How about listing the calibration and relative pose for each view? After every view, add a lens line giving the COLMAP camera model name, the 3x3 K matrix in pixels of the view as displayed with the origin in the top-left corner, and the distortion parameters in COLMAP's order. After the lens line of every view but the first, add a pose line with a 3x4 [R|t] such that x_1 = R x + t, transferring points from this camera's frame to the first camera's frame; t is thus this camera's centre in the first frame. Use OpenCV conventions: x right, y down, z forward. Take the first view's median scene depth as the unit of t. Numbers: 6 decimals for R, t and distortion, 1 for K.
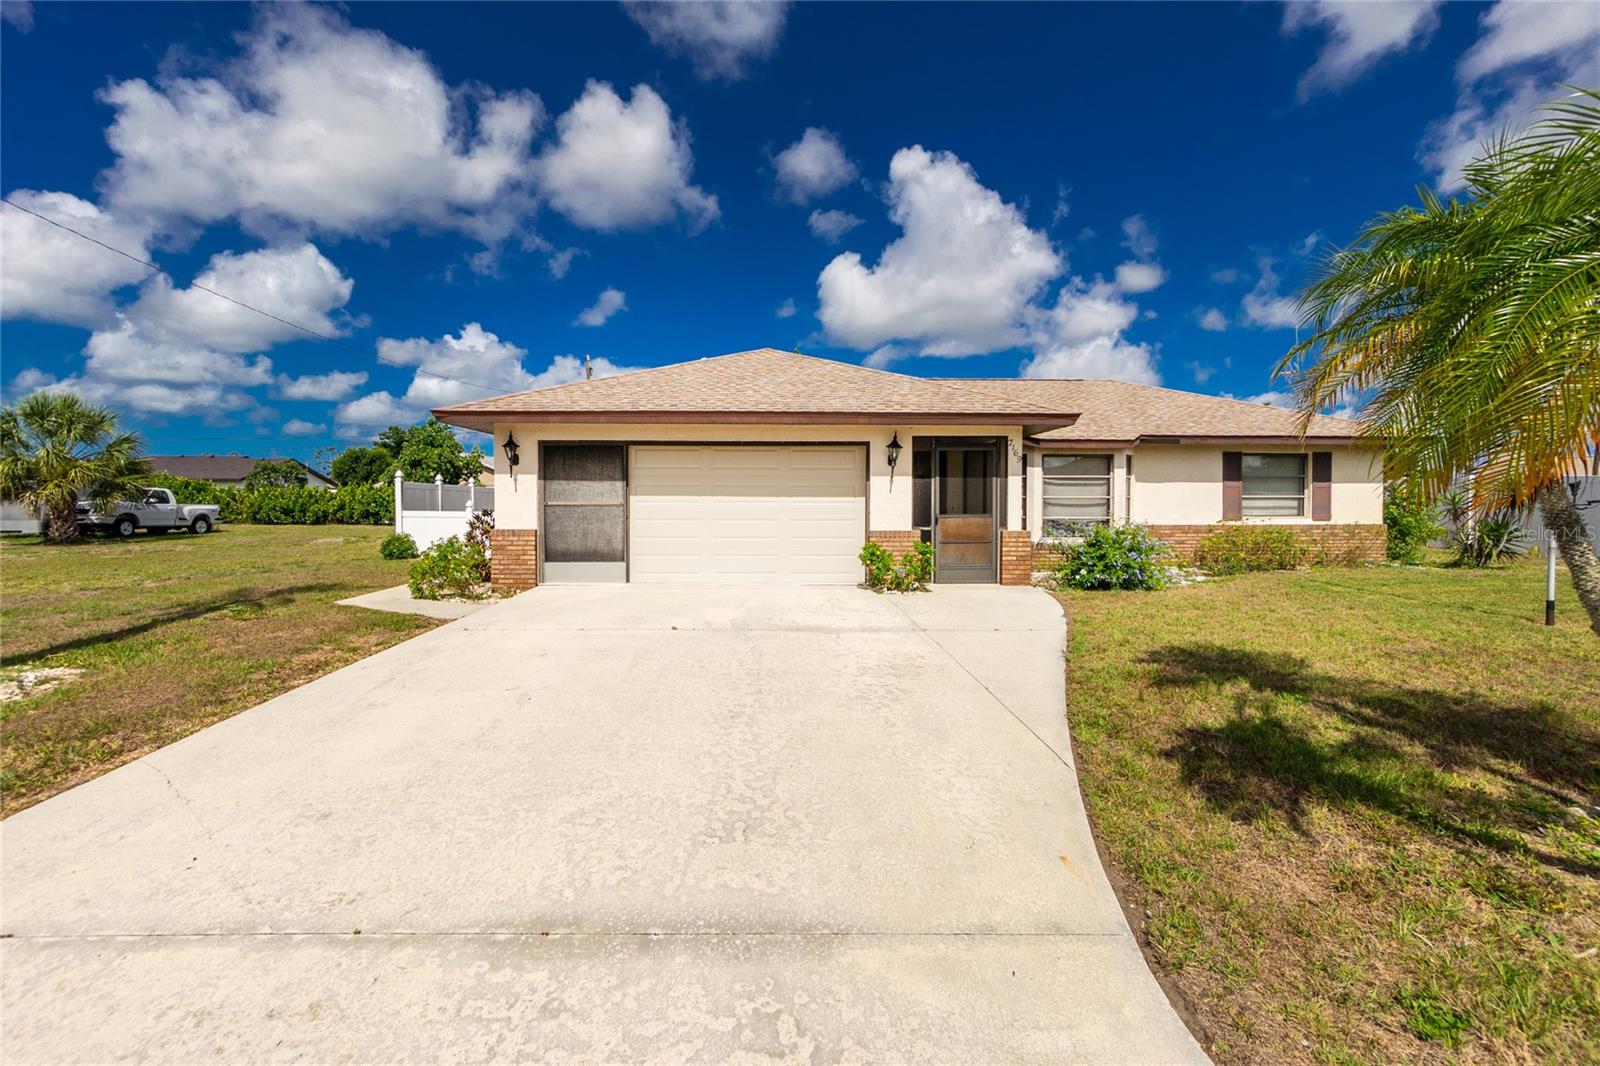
lens RADIAL K [[708.3, 0, 780.0], [0, 708.3, 515.1], [0, 0, 1]] dist [-0.008418, 0.003891]
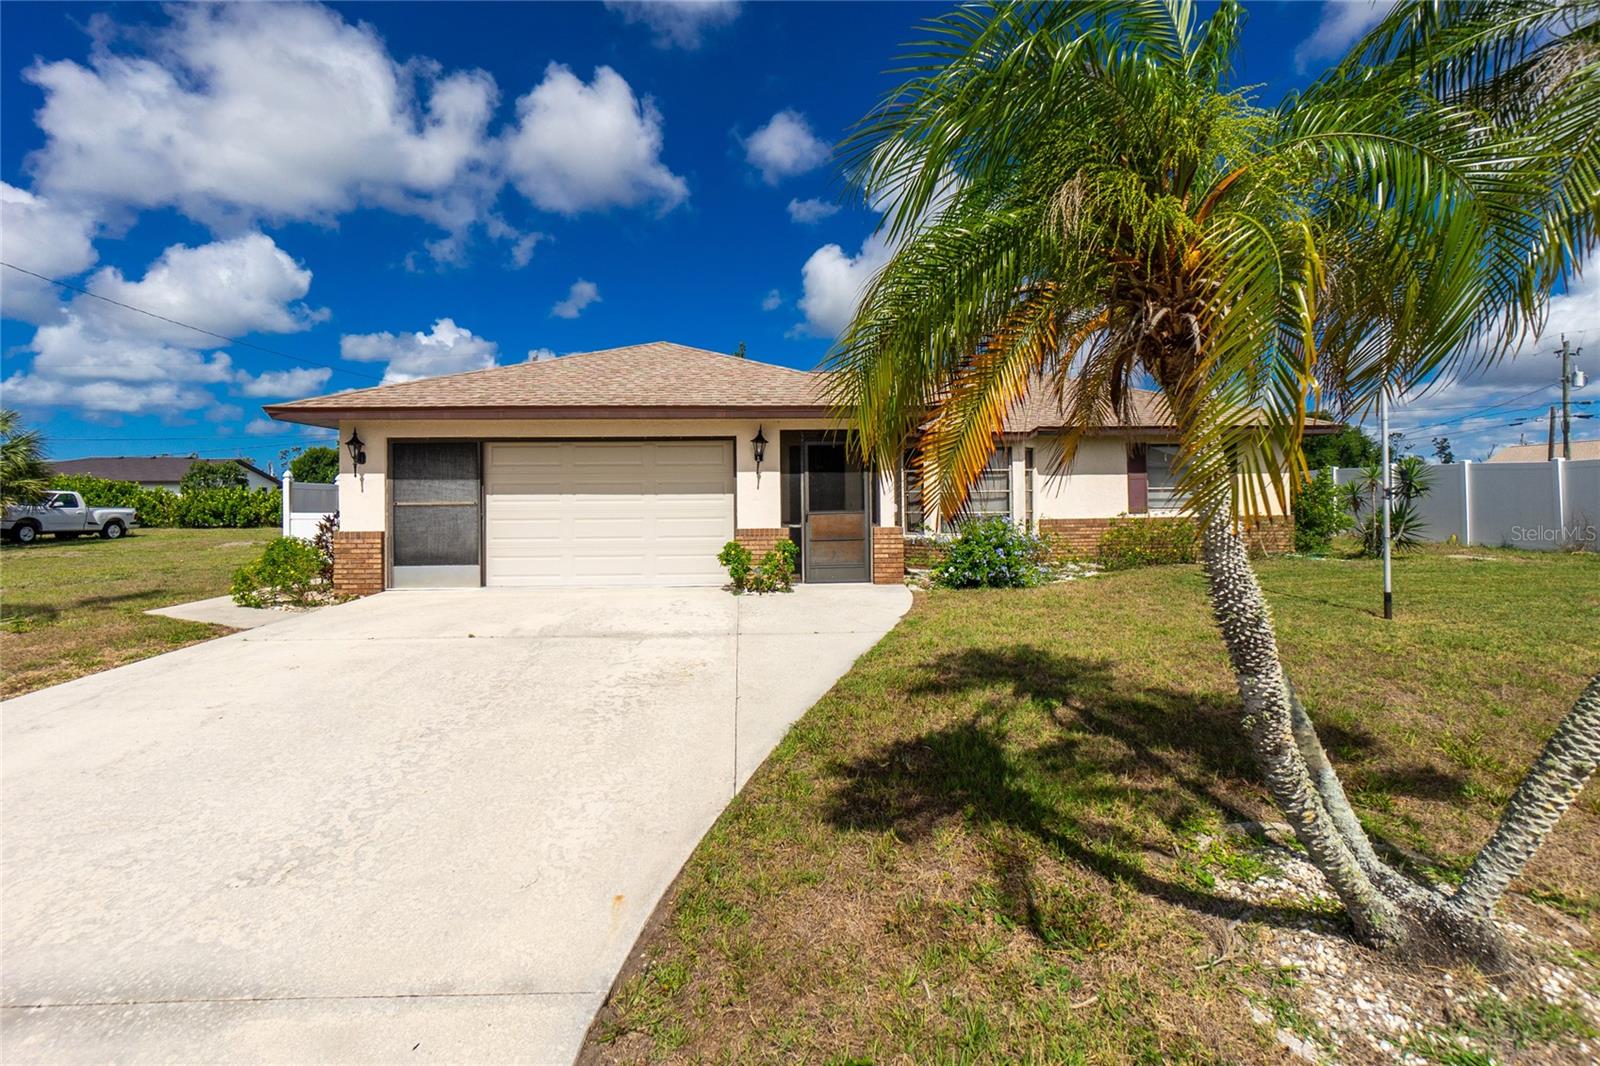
lens RADIAL K [[708.3, 0, 795.4], [0, 708.3, 548.7], [0, 0, 1]] dist [-0.008418, 0.003891]
pose [[0.999693, -0.011883, 0.021737, 0.142899], [0.010700, 0.998497, 0.053752, -0.001713], [-0.022343, -0.053503, 0.998318, 0.026297]]
